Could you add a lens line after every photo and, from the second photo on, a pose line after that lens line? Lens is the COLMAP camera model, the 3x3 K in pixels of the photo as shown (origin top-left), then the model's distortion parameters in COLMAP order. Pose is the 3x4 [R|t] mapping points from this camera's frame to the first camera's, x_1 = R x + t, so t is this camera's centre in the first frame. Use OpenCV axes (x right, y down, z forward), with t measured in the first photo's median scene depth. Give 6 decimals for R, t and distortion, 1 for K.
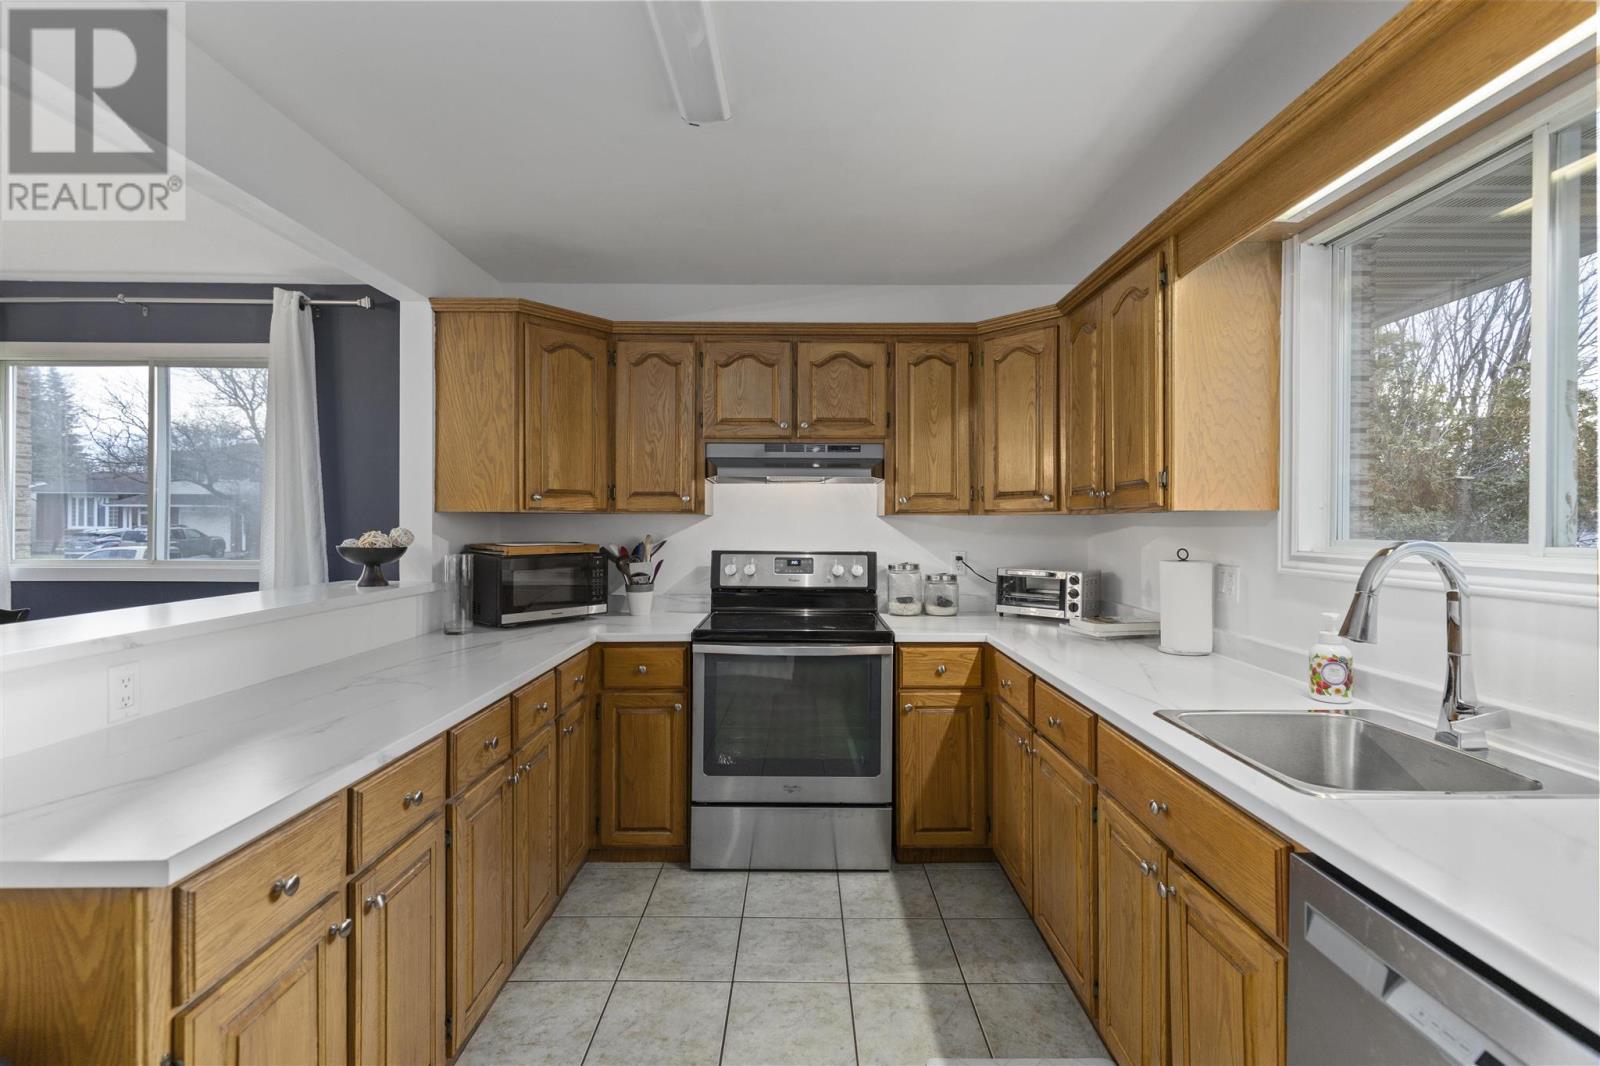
lens RADIAL K [[708.8, 0, 799.5], [0, 708.8, 524.0], [0, 0, 1]] dist [0.007682, 0.000162]
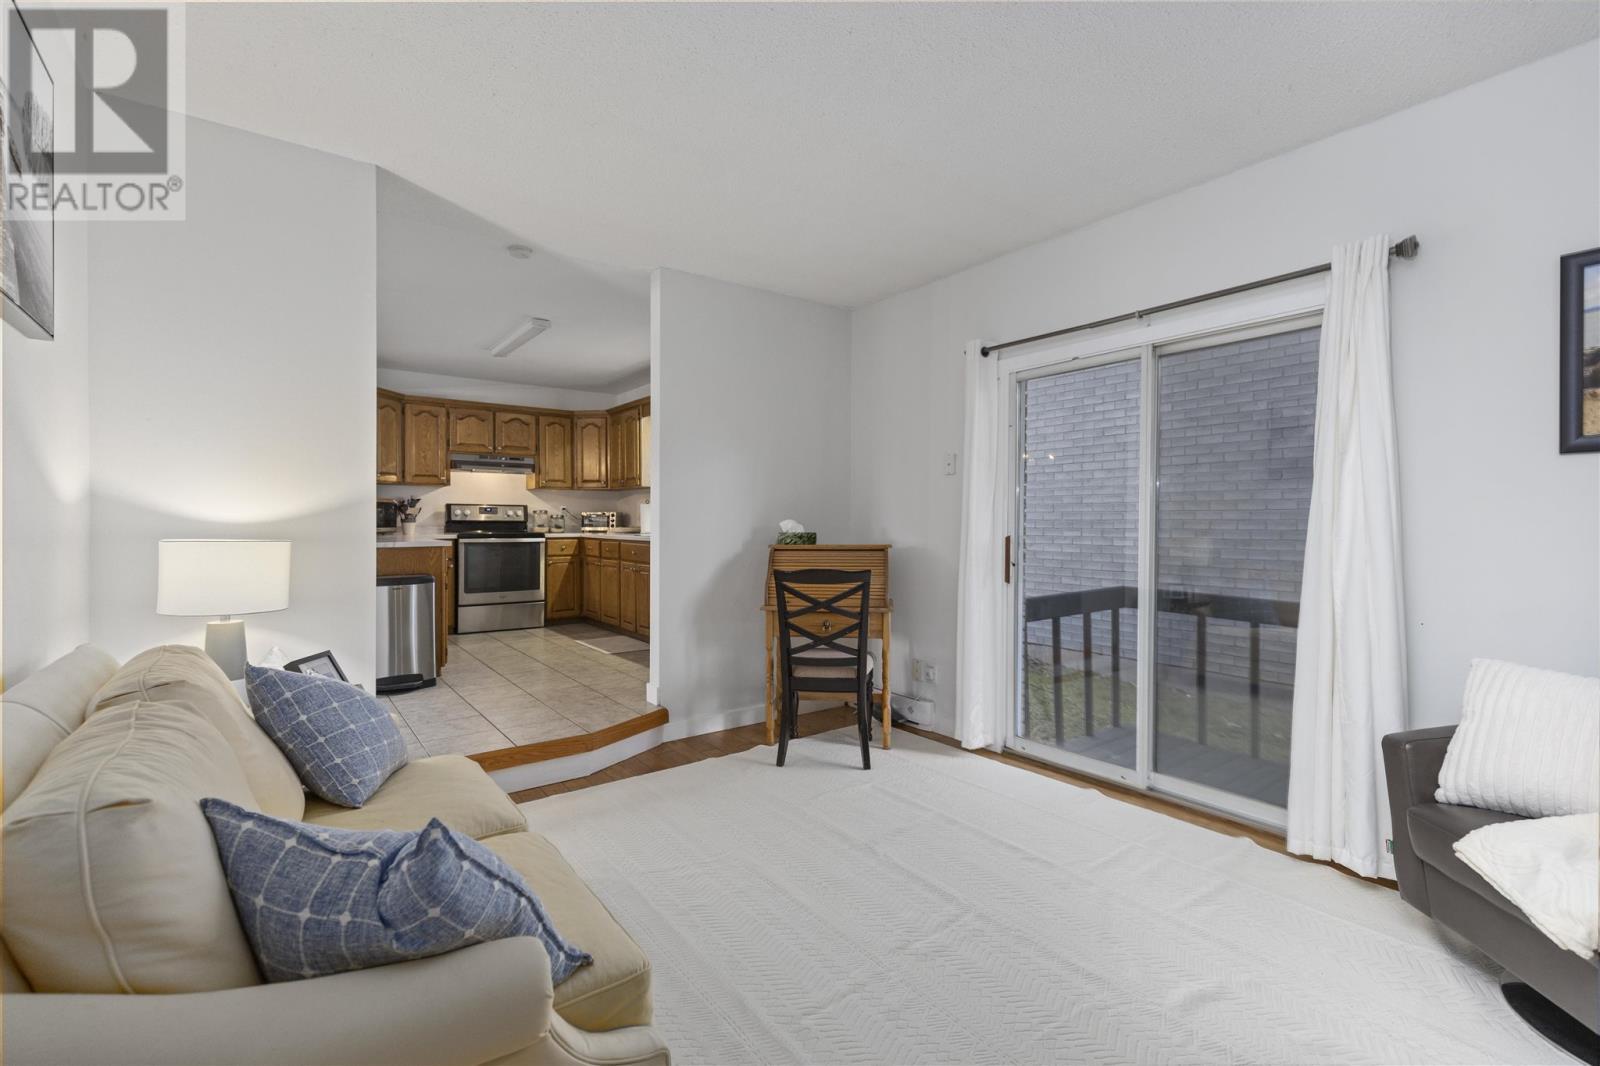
lens RADIAL K [[717.5, 0, 808.4], [0, 717.5, 522.1], [0, 0, 1]] dist [0.002895, -0.000176]
pose [[0.798766, -0.002349, 0.601638, -0.609140], [0.003668, 0.999993, -0.000965, 0.109280], [-0.601631, 0.002977, 0.798769, -1.499682]]
